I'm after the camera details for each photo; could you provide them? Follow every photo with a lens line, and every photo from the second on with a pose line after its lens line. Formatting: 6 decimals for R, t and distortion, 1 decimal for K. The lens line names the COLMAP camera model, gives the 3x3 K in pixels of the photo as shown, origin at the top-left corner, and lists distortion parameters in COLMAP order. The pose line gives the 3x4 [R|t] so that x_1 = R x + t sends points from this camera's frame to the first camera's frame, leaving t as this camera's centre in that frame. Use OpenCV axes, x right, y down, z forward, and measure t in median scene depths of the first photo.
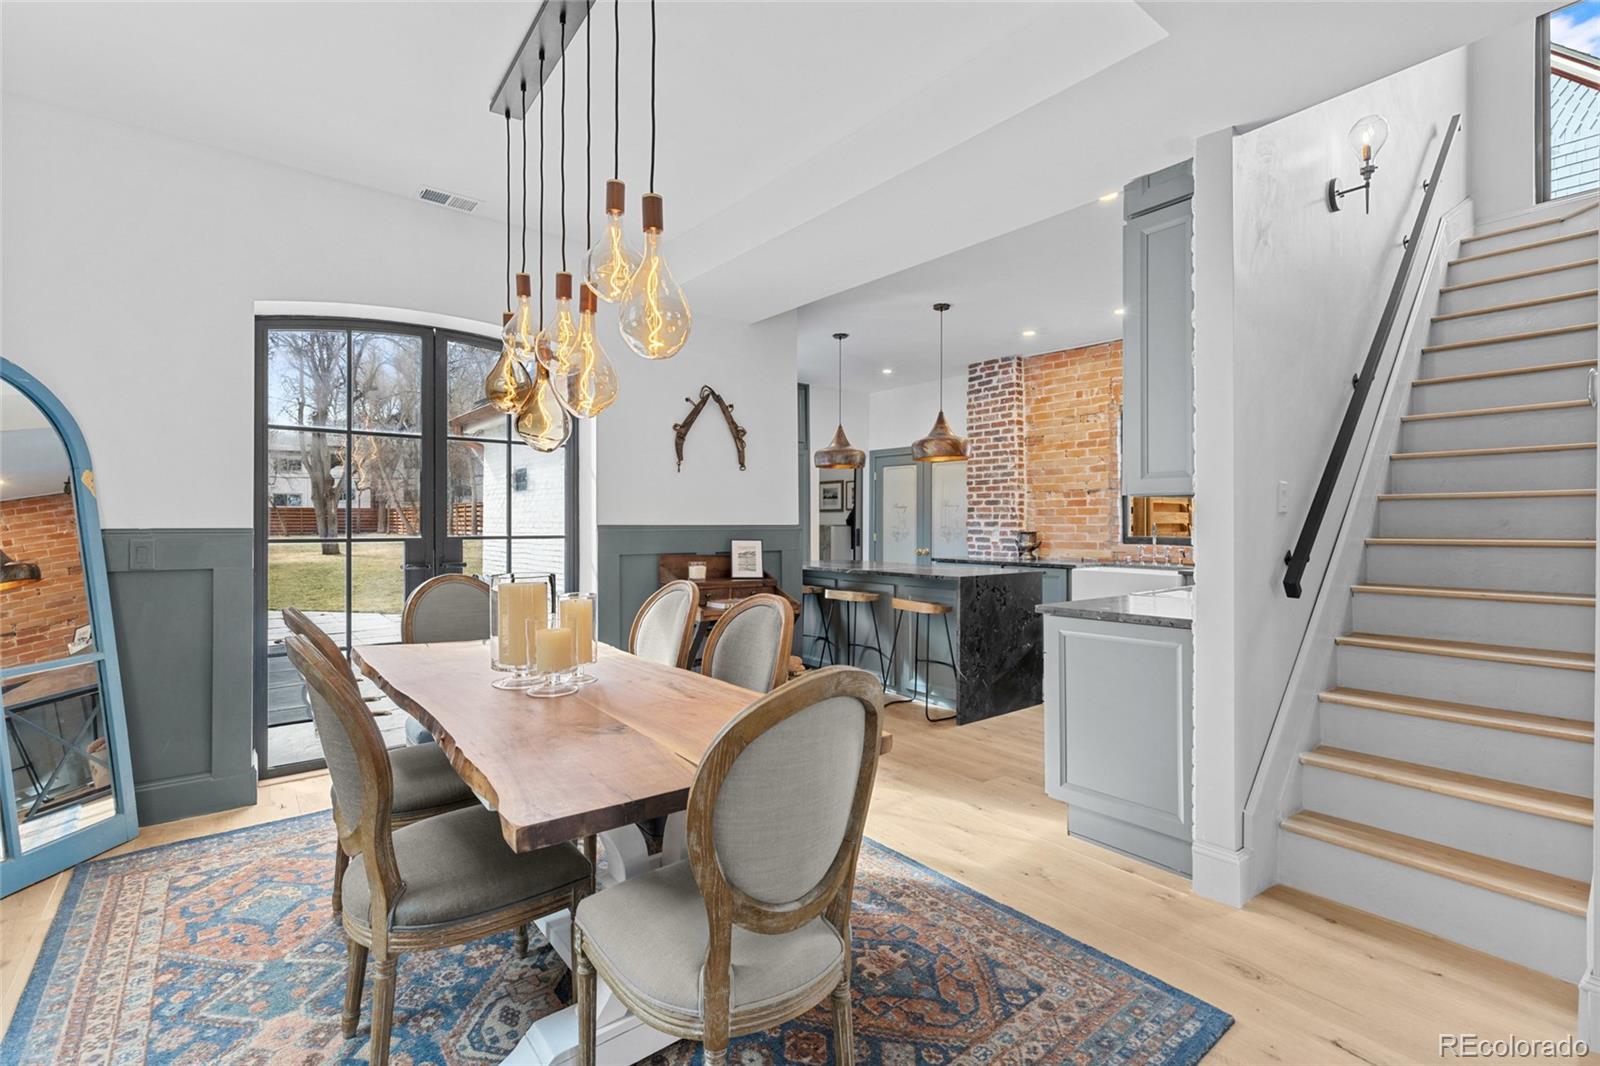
lens RADIAL K [[725.9, 0, 816.4], [0, 725.9, 512.5], [0, 0, 1]] dist [0.005557, -0.000391]
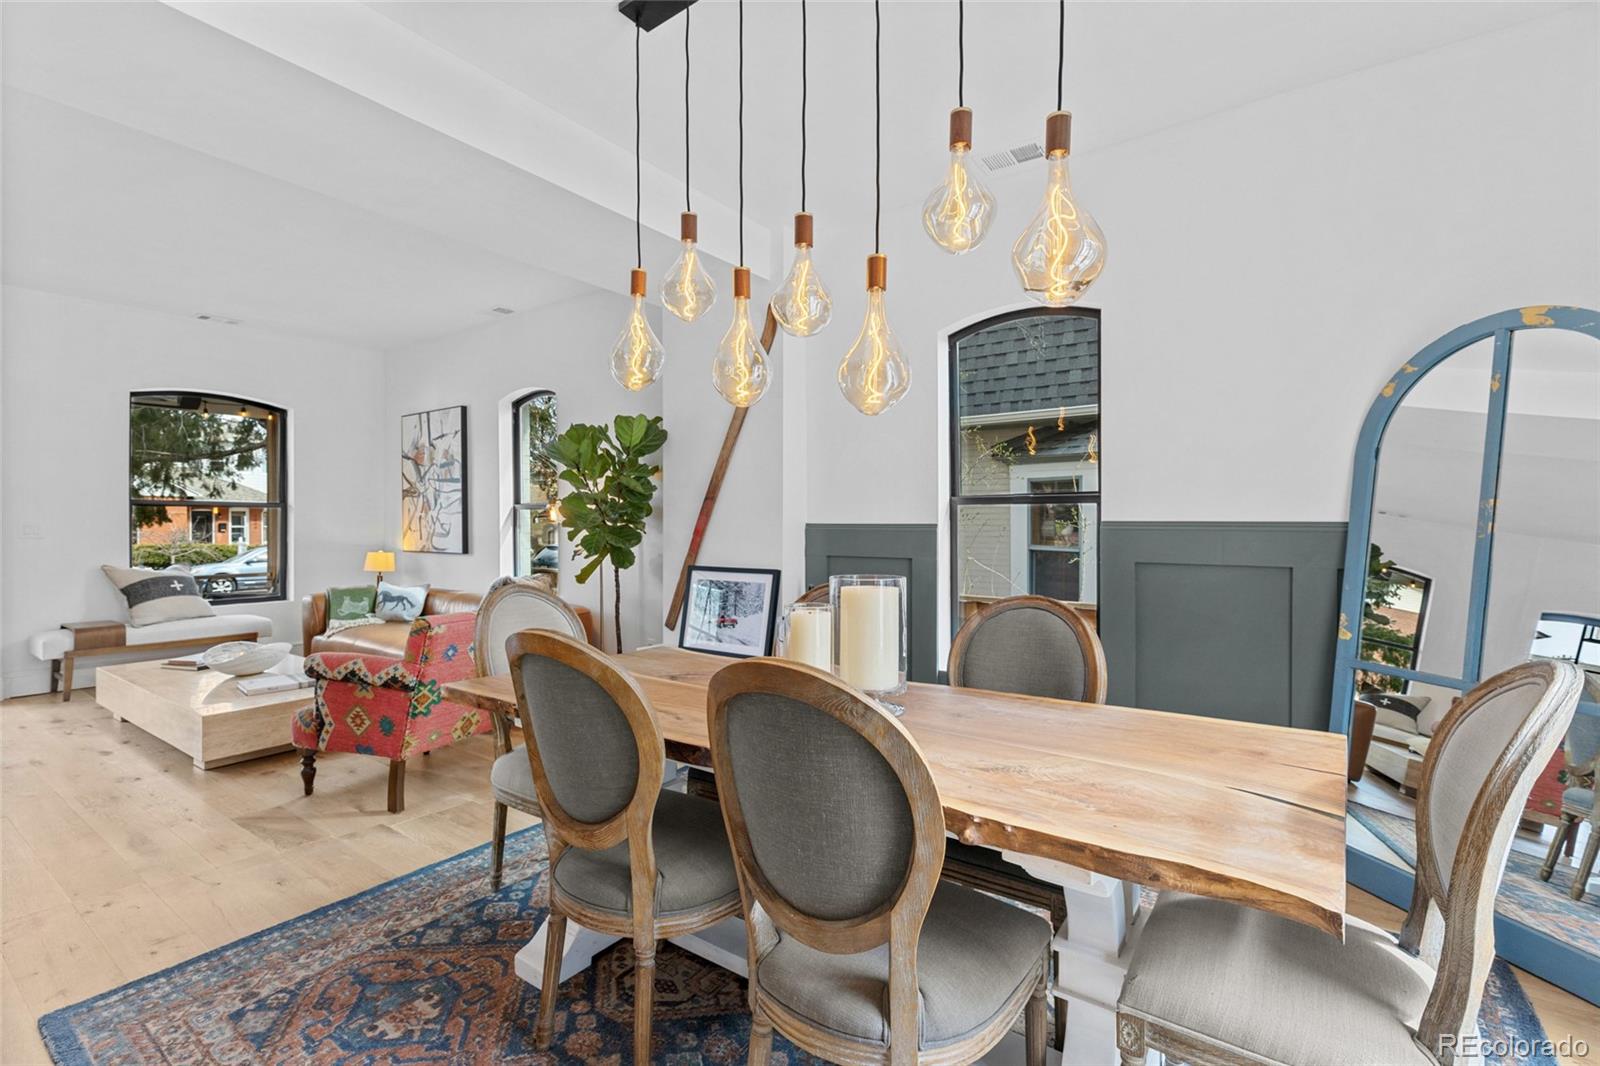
lens RADIAL K [[725.9, 0, 795.8], [0, 725.9, 525.8], [0, 0, 1]] dist [0.005557, -0.000391]
pose [[-0.969327, -0.001815, -0.245769, -0.044492], [-0.000194, 0.999978, -0.006620, 0.012291], [0.245776, -0.006369, -0.969306, 0.602510]]
